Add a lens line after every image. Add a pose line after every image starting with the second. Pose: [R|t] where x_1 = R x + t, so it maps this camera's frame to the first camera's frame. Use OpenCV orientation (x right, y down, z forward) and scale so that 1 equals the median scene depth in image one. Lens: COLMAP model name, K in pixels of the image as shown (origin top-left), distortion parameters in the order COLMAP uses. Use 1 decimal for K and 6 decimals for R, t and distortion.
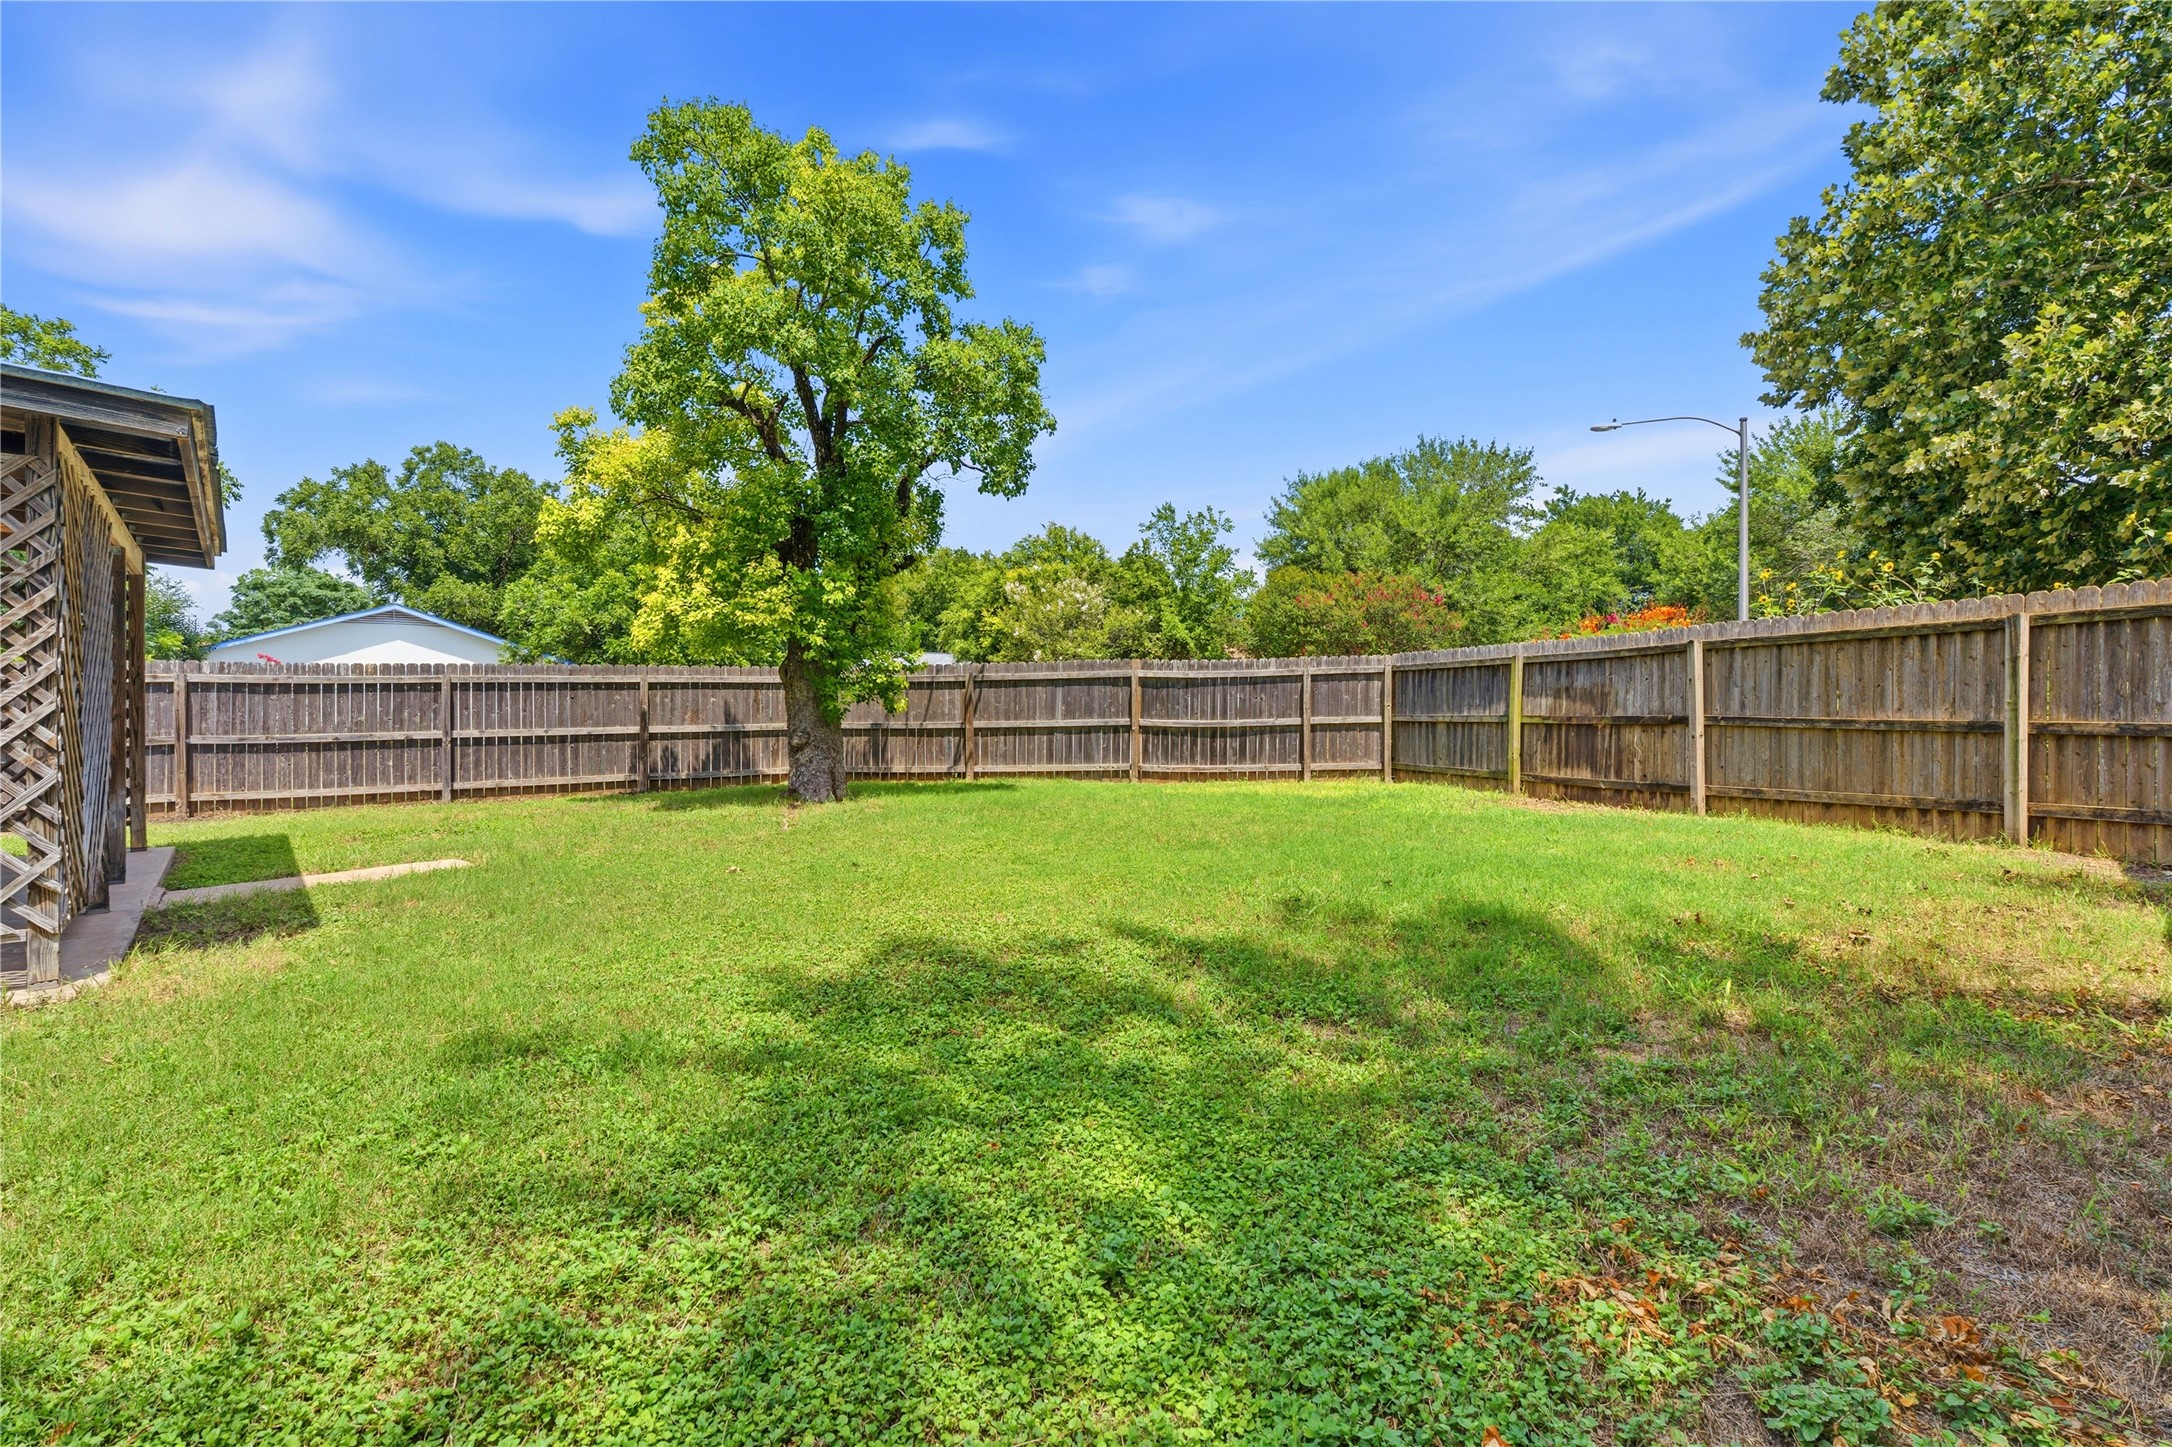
lens RADIAL K [[974.6, 0, 1084.3], [0, 974.6, 712.1], [0, 0, 1]] dist [-0.007190, 0.001136]
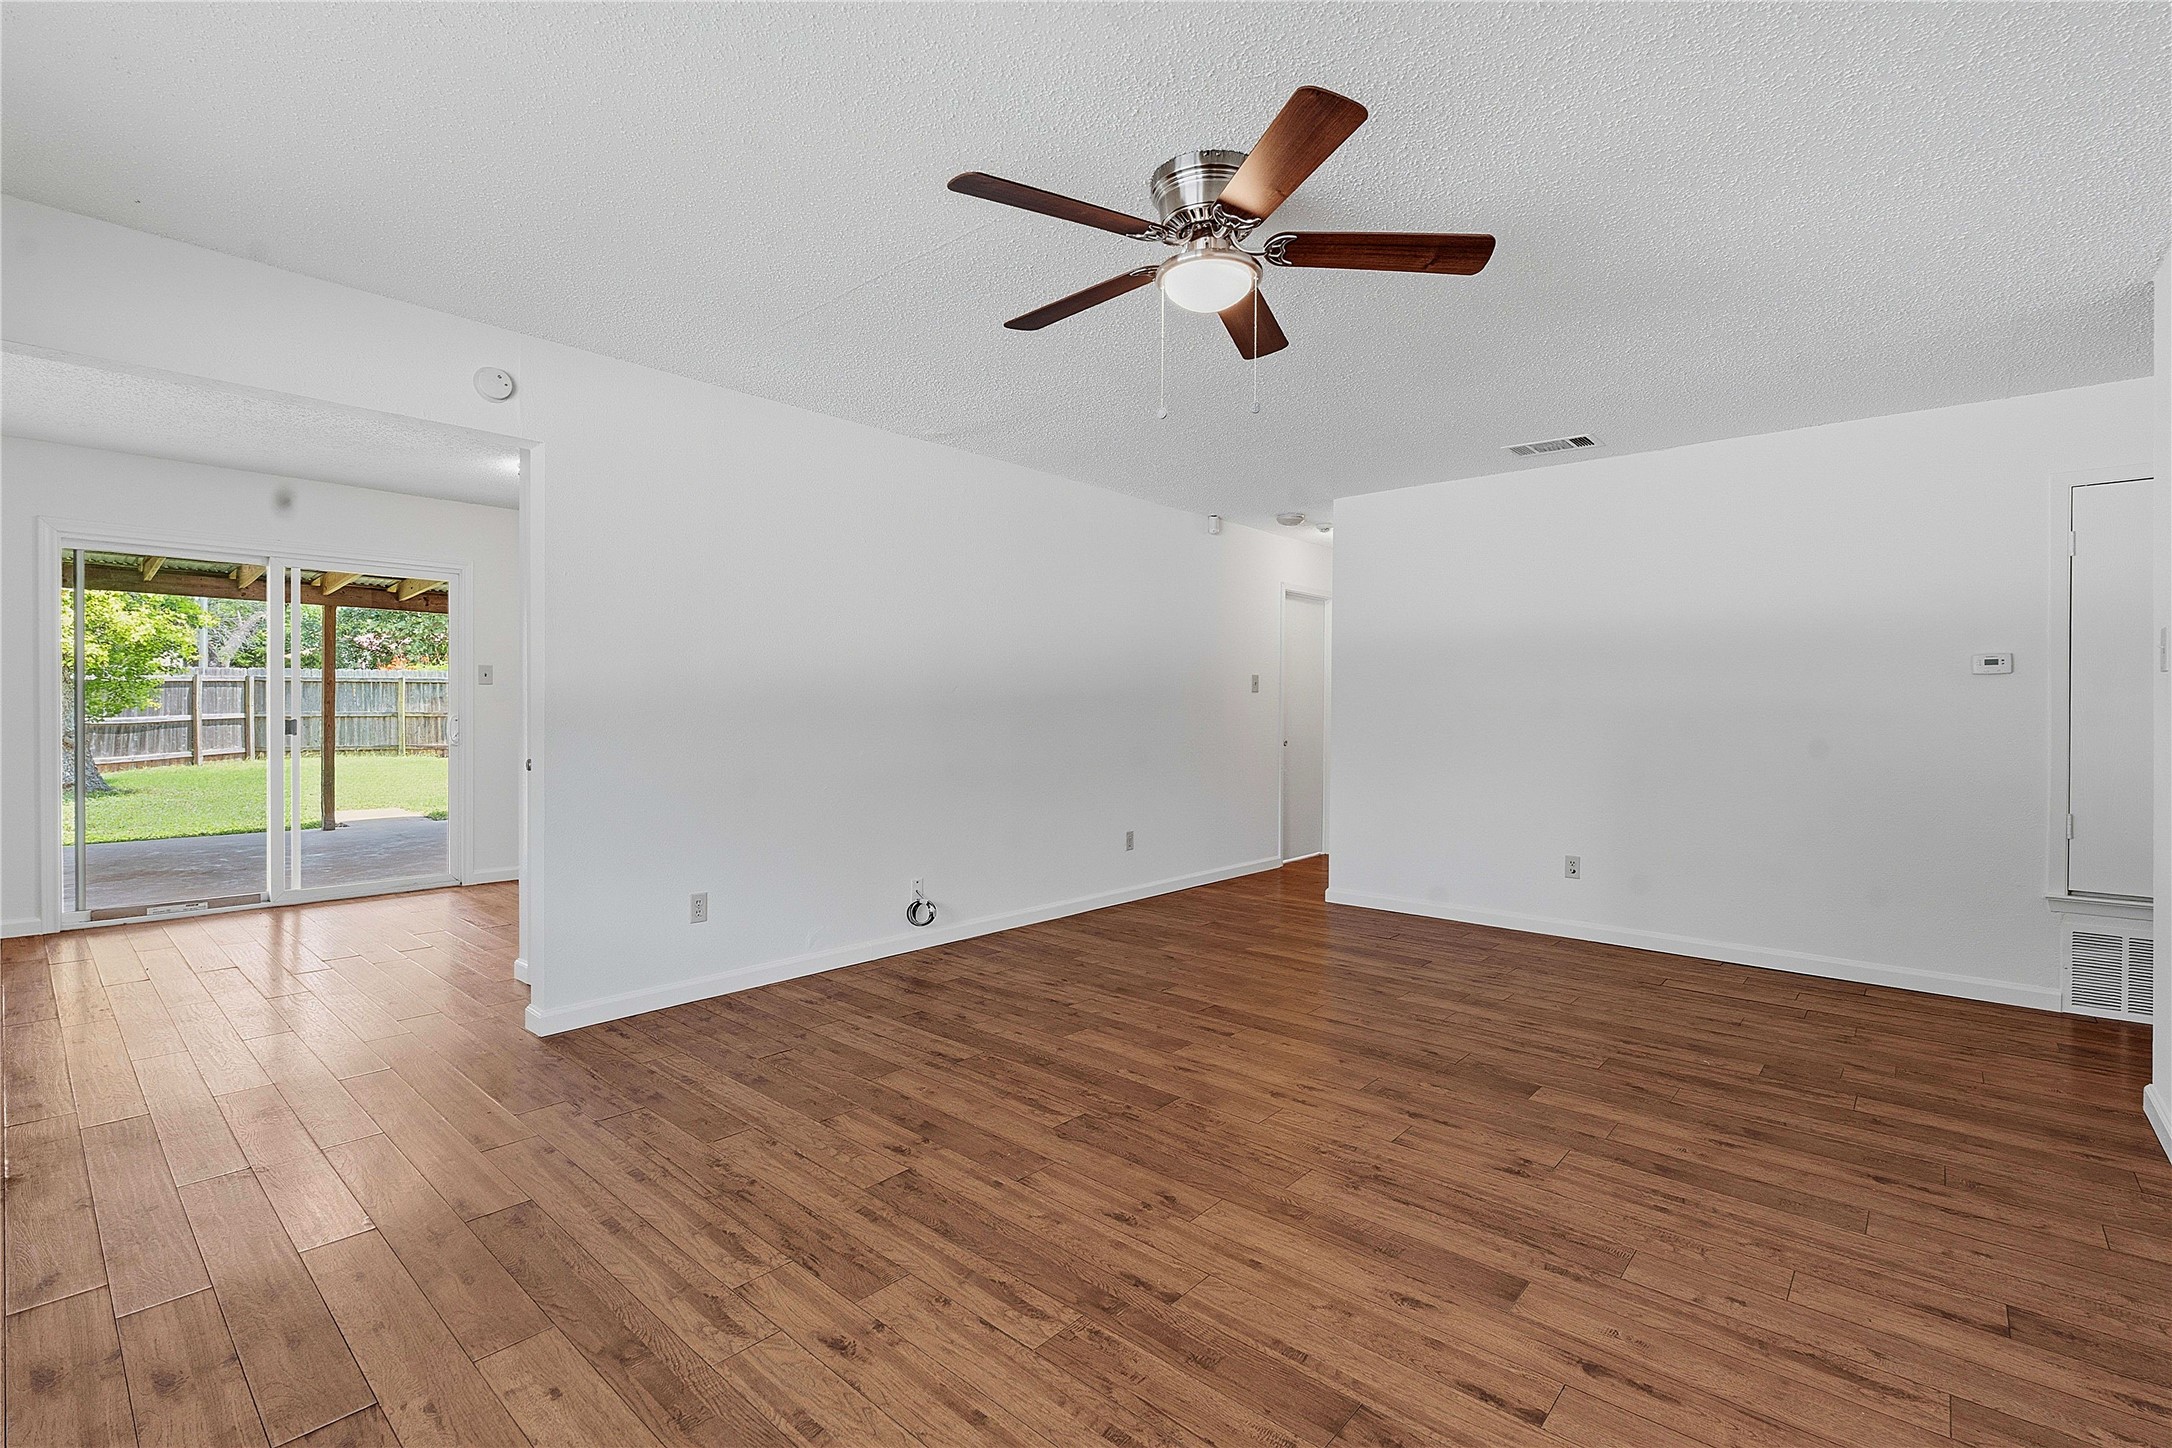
lens RADIAL K [[974.6, 0, 1094.7], [0, 974.6, 716.0], [0, 0, 1]] dist [-0.007190, 0.001136]
pose [[-0.107498, -0.002396, 0.994202, -1.145337], [0.008945, 0.999954, 0.003377, 0.013735], [-0.994165, 0.009256, -0.107472, -0.023041]]
